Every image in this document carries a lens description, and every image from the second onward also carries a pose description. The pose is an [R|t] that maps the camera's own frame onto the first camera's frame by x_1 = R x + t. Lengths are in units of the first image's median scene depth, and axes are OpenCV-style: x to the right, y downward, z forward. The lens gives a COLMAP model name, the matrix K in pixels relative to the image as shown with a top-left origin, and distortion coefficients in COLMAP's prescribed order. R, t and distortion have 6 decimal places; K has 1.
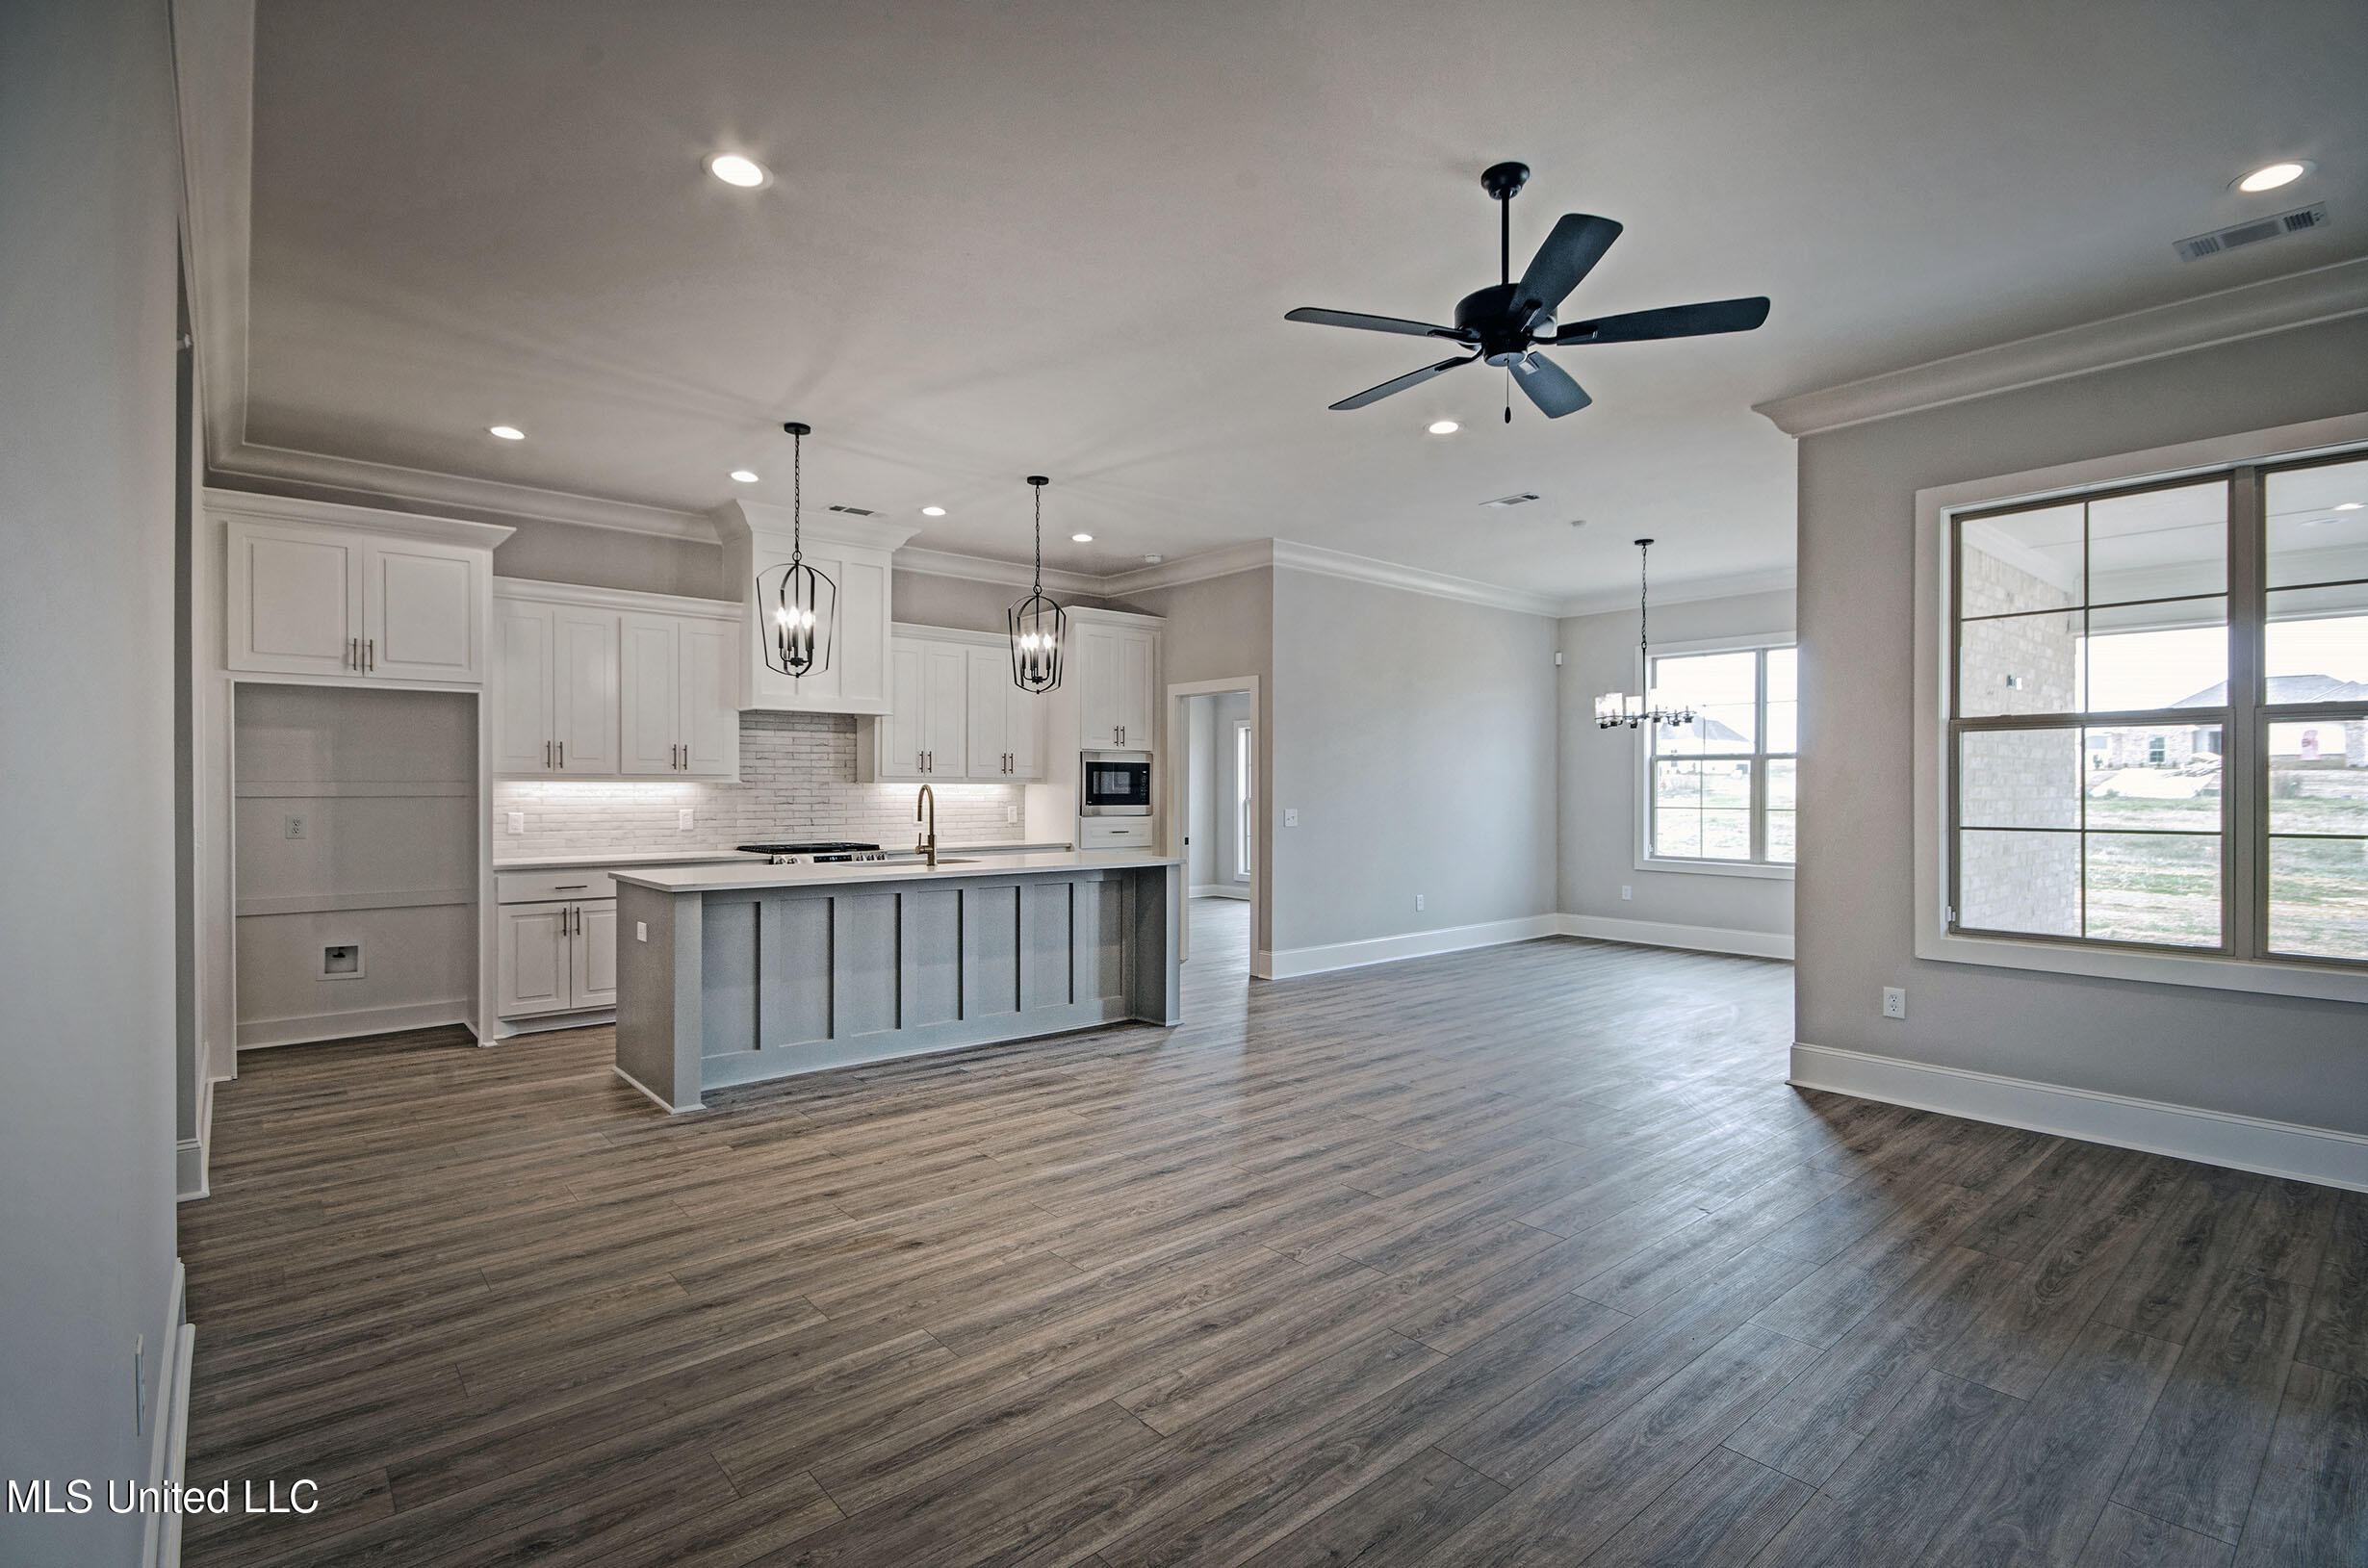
lens RADIAL K [[1129.7, 0, 1156.9], [0, 1129.7, 786.5], [0, 0, 1]] dist [0.000877, 0.000844]
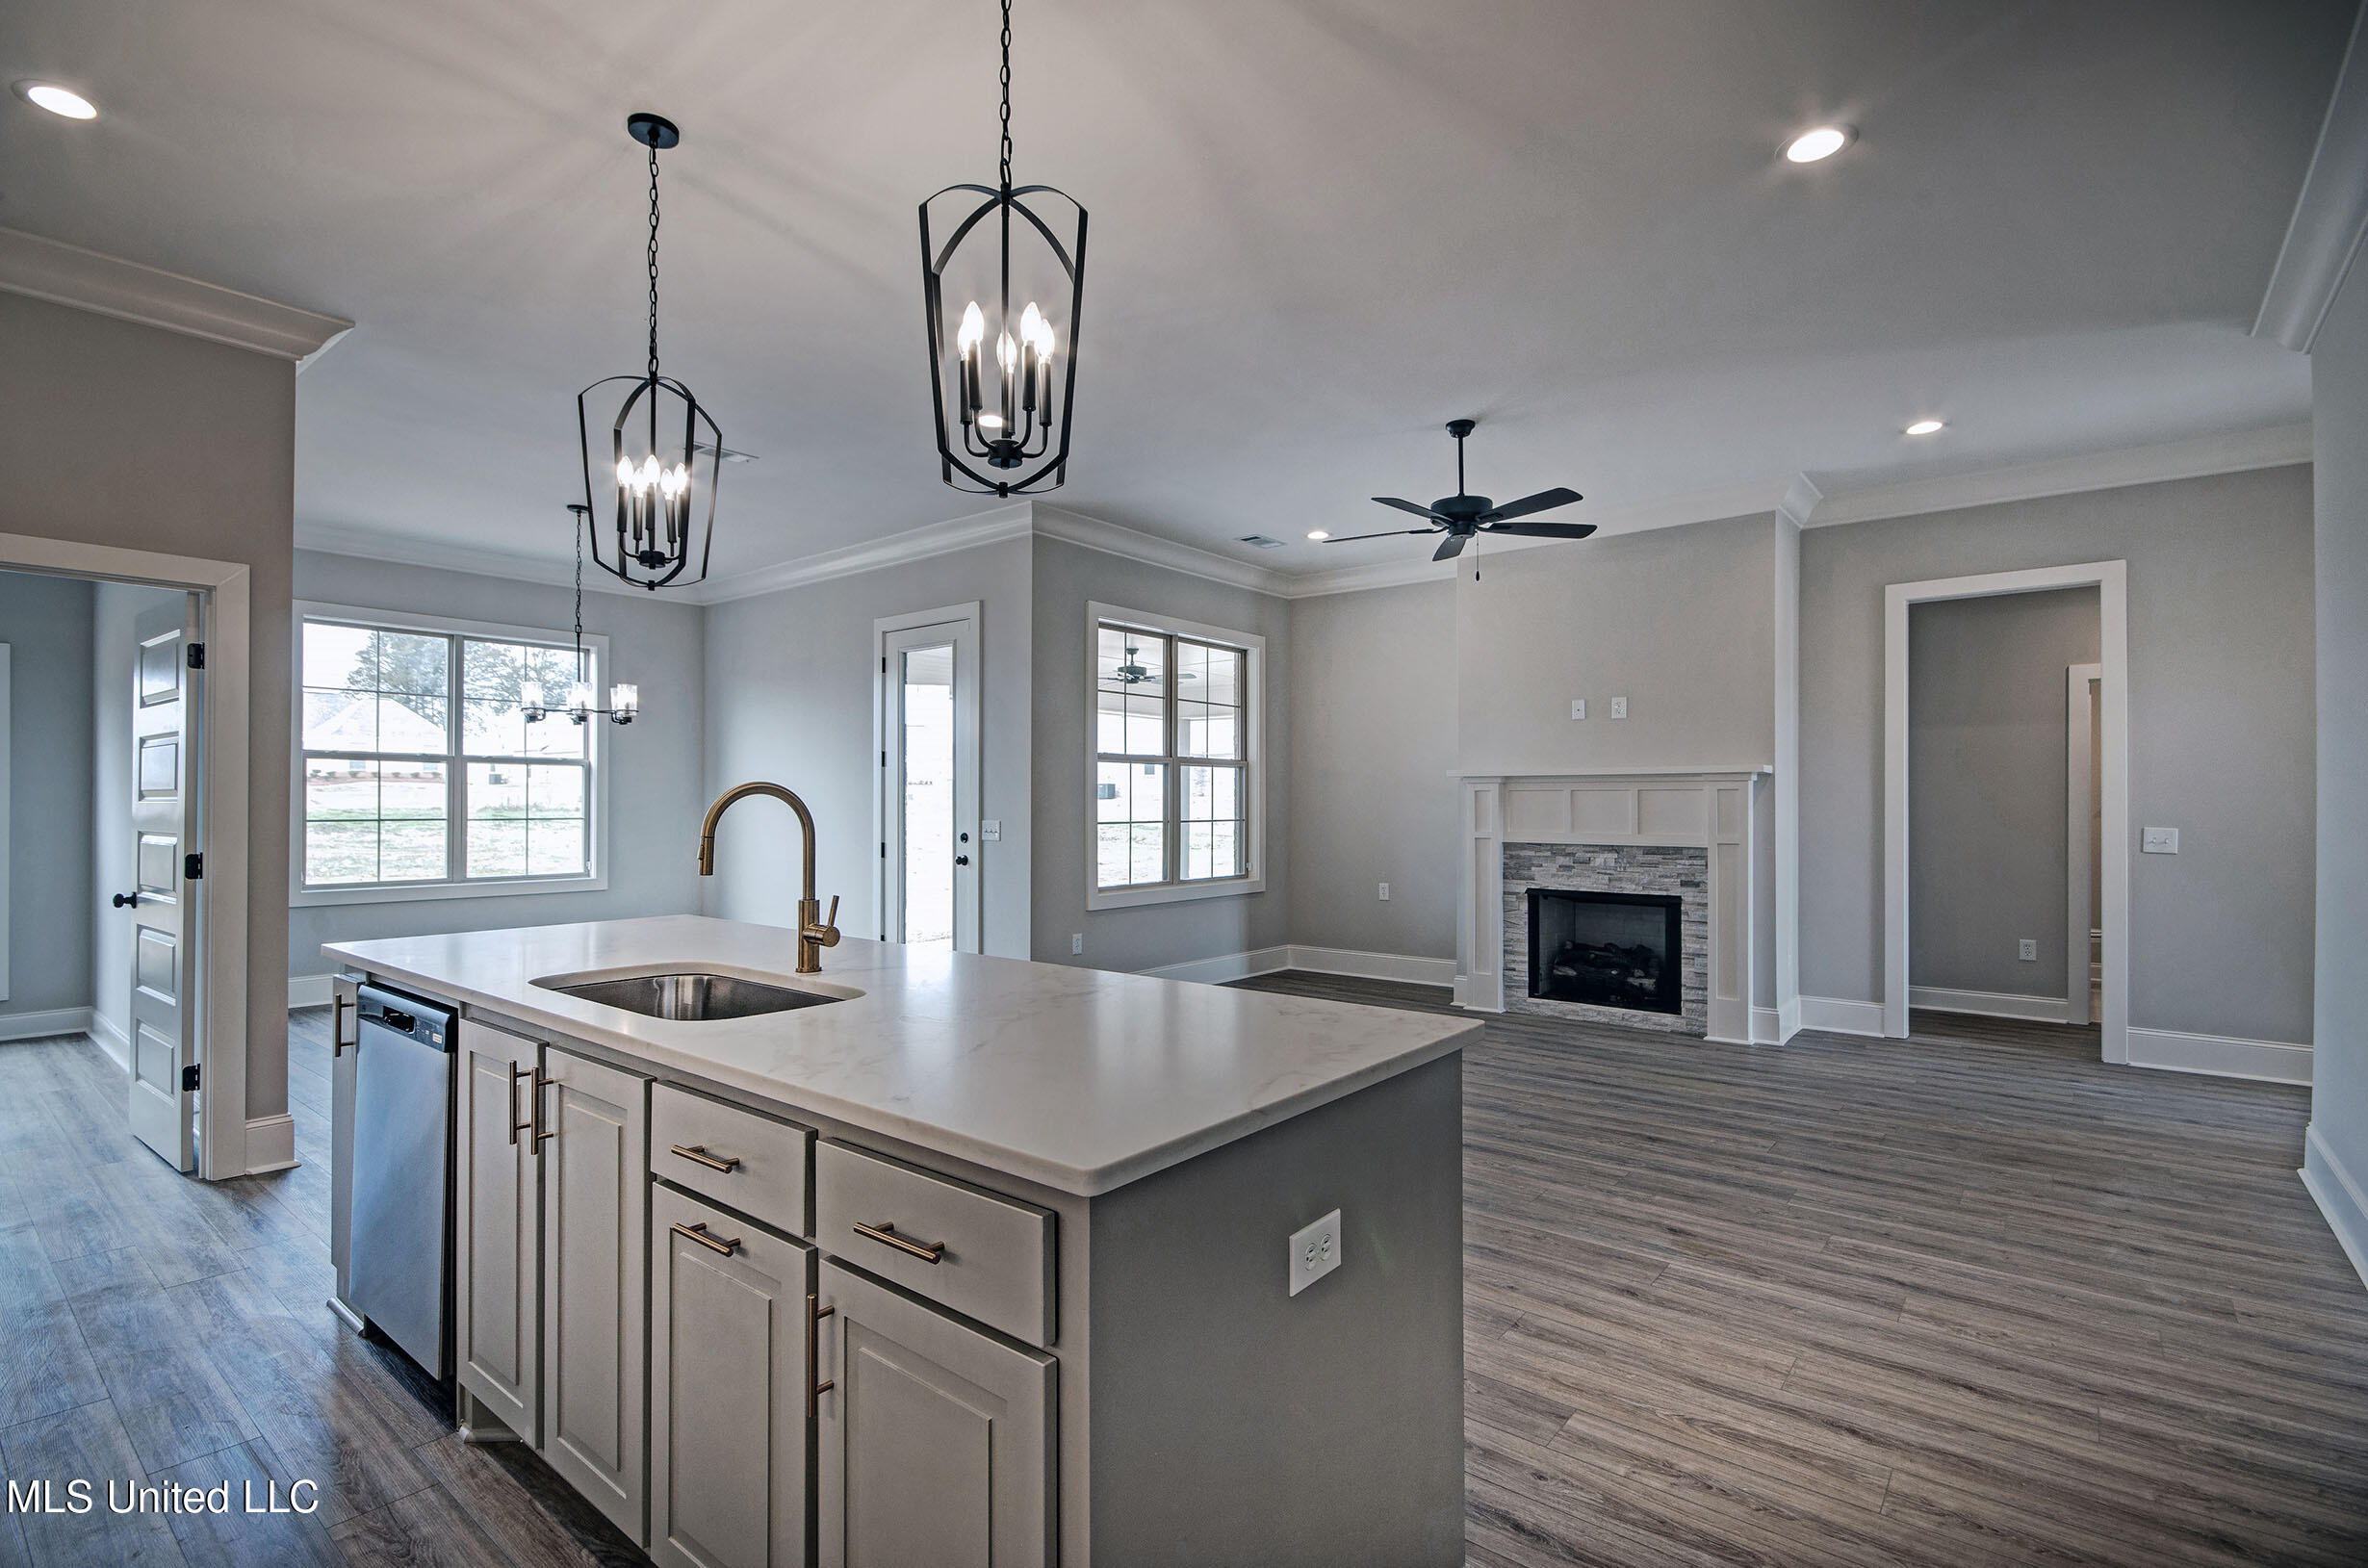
lens RADIAL K [[1129.7, 0, 1179.7], [0, 1129.7, 791.2], [0, 0, 1]] dist [0.000877, 0.000844]
pose [[-0.219908, 0.005988, 0.975502, -0.788449], [-0.005871, 0.999955, -0.007461, 0.003626], [-0.975503, -0.007368, -0.219863, 1.161840]]
